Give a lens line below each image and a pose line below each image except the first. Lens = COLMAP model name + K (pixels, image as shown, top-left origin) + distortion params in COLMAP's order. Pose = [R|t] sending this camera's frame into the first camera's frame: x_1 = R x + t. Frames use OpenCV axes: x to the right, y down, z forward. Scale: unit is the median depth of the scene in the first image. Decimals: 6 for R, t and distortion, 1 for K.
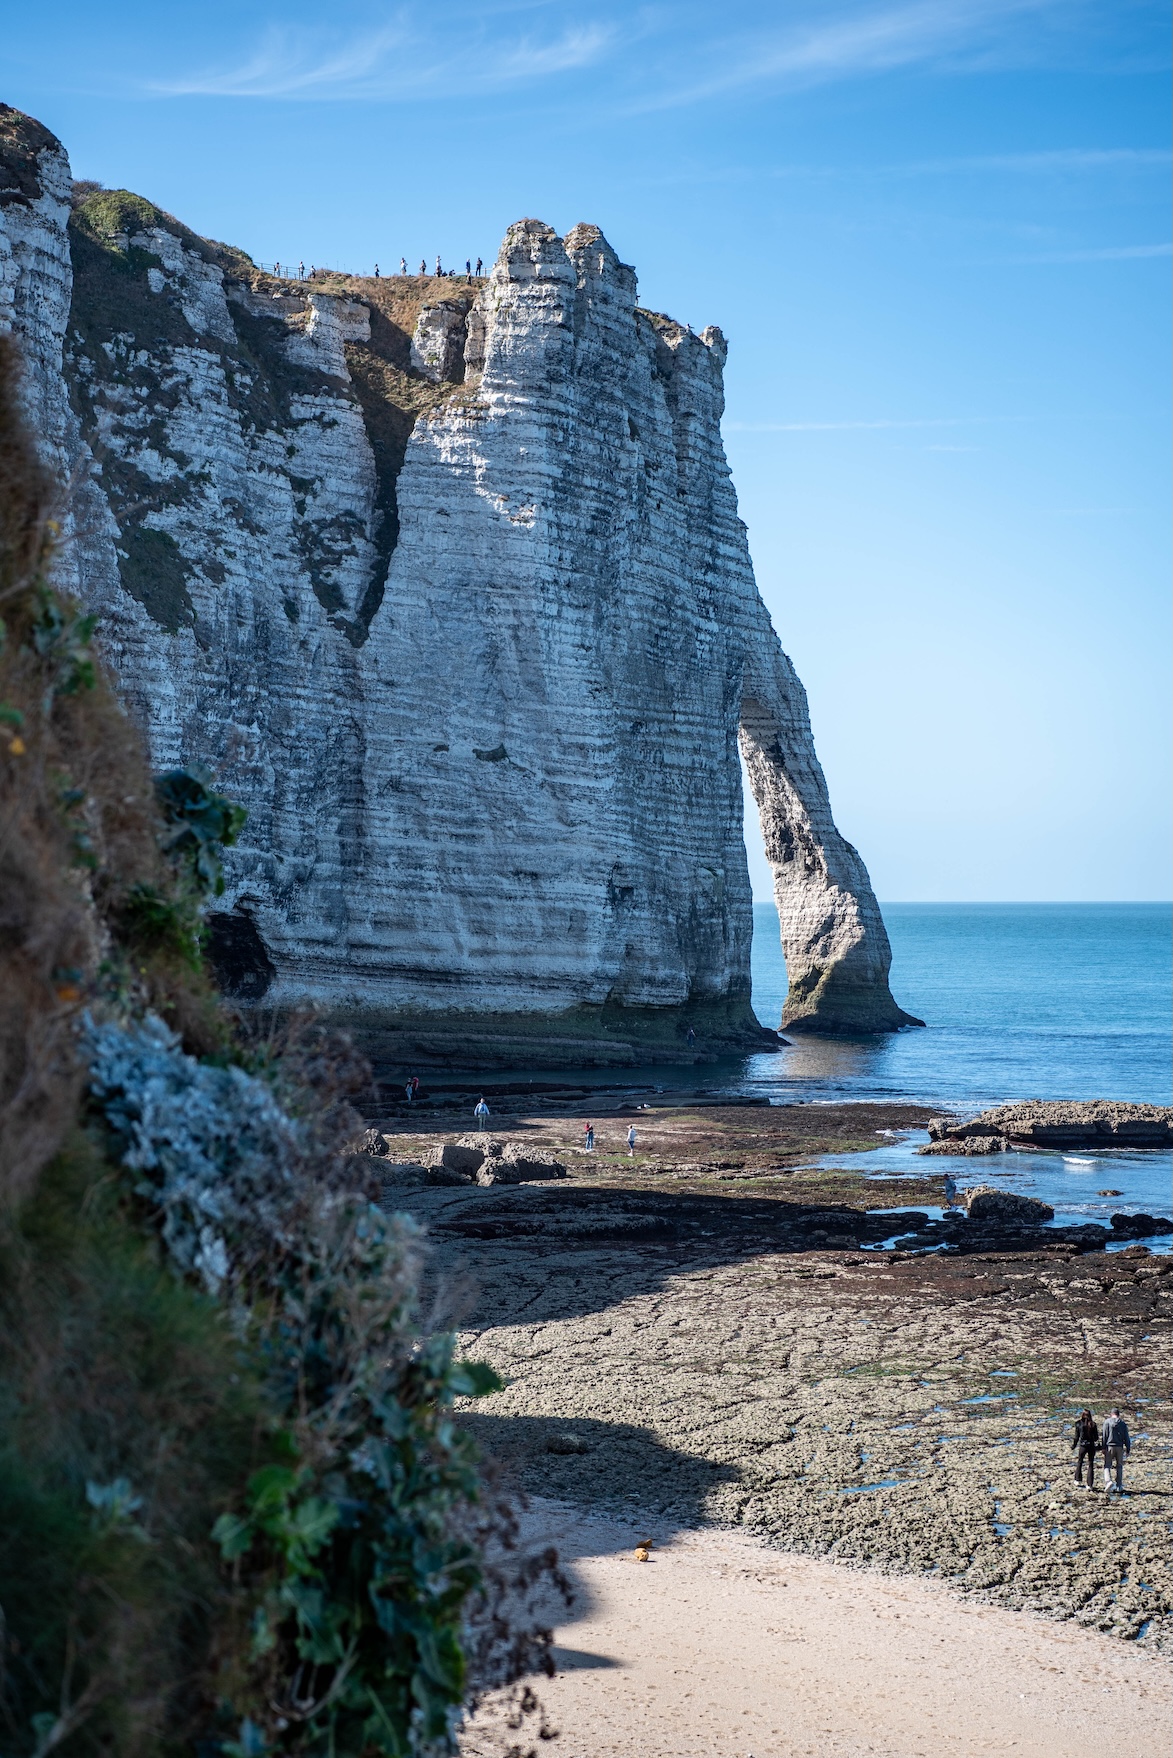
lens RADIAL K [[3364.6, 0, 589.1], [0, 3364.6, 879.9], [0, 0, 1]] dist [0.278120, 0.000000]
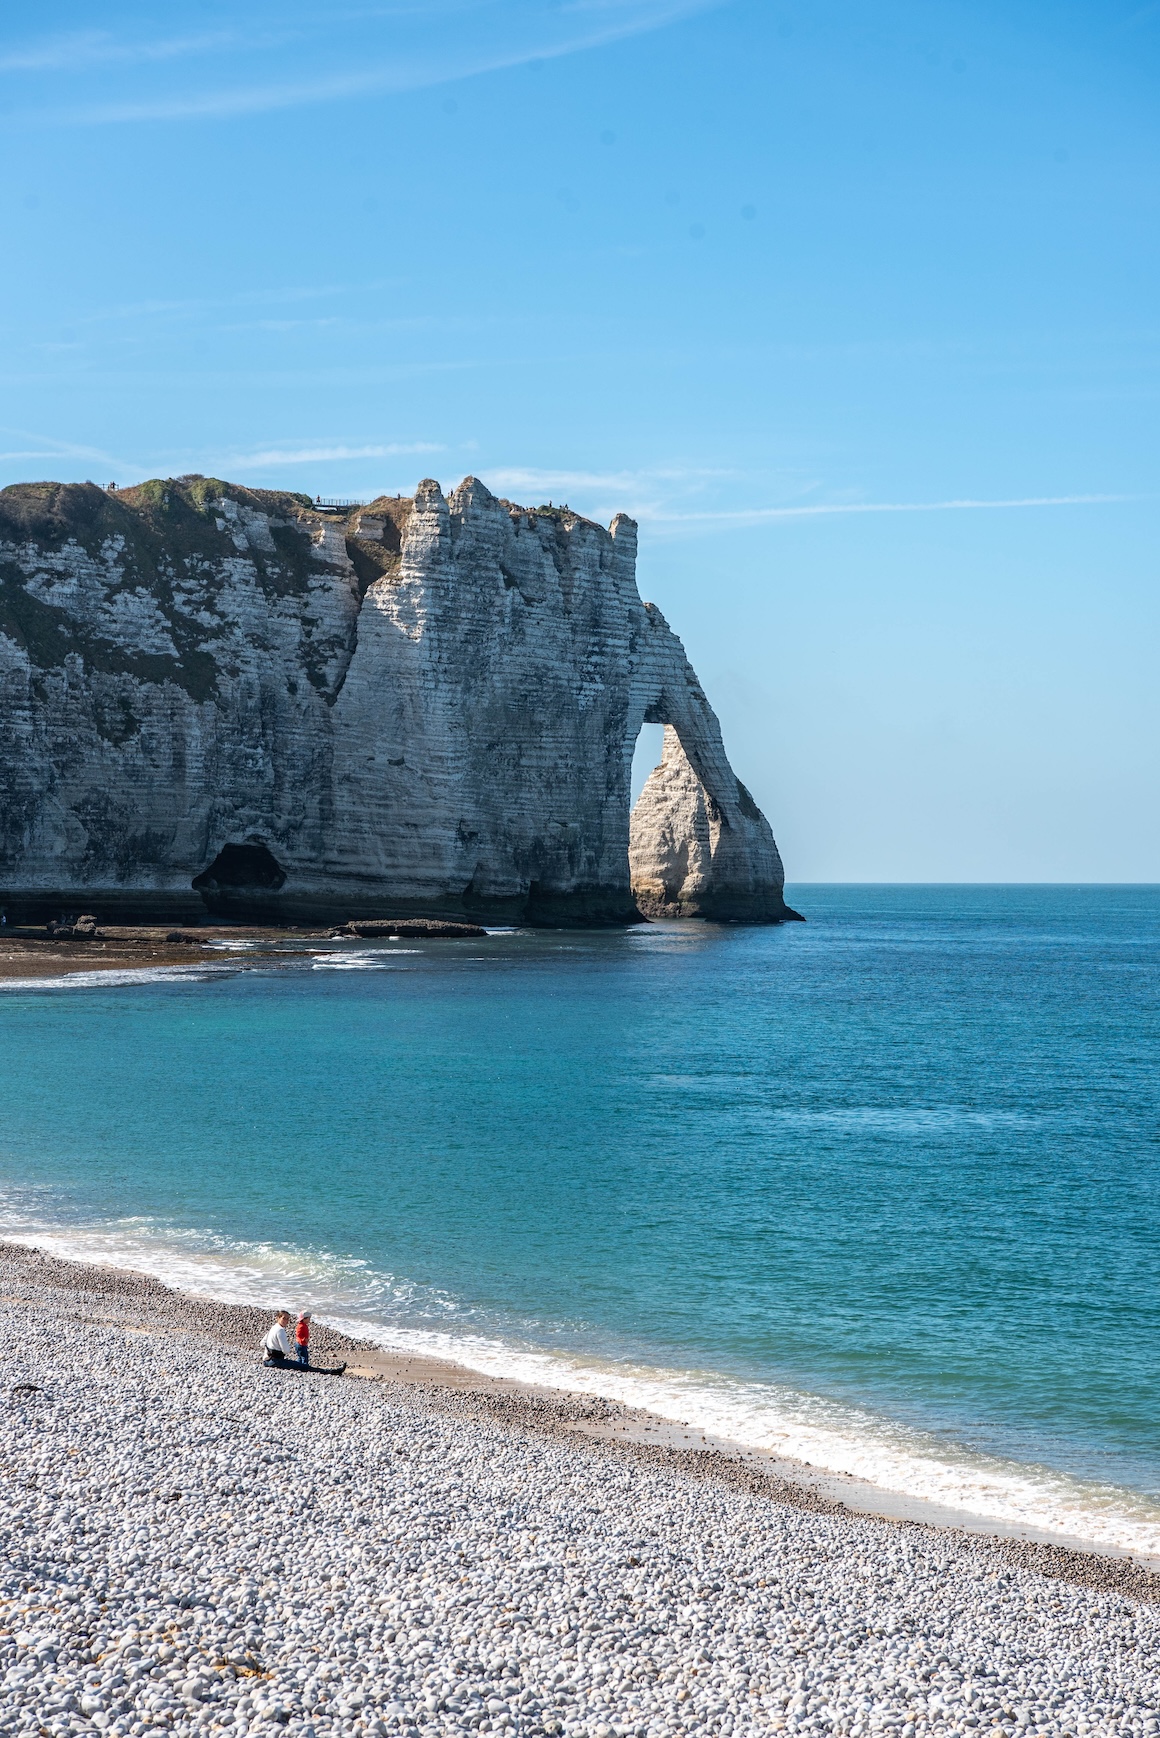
lens RADIAL K [[3326.4, 0, 577.9], [0, 3326.4, 867.4], [0, 0, 1]] dist [0.278120, 0.000000]
pose [[0.945049, 0.002144, -0.326922, 0.682891], [-0.001714, 0.999997, 0.001602, 0.019118], [0.326925, -0.000954, 0.945050, -0.743685]]
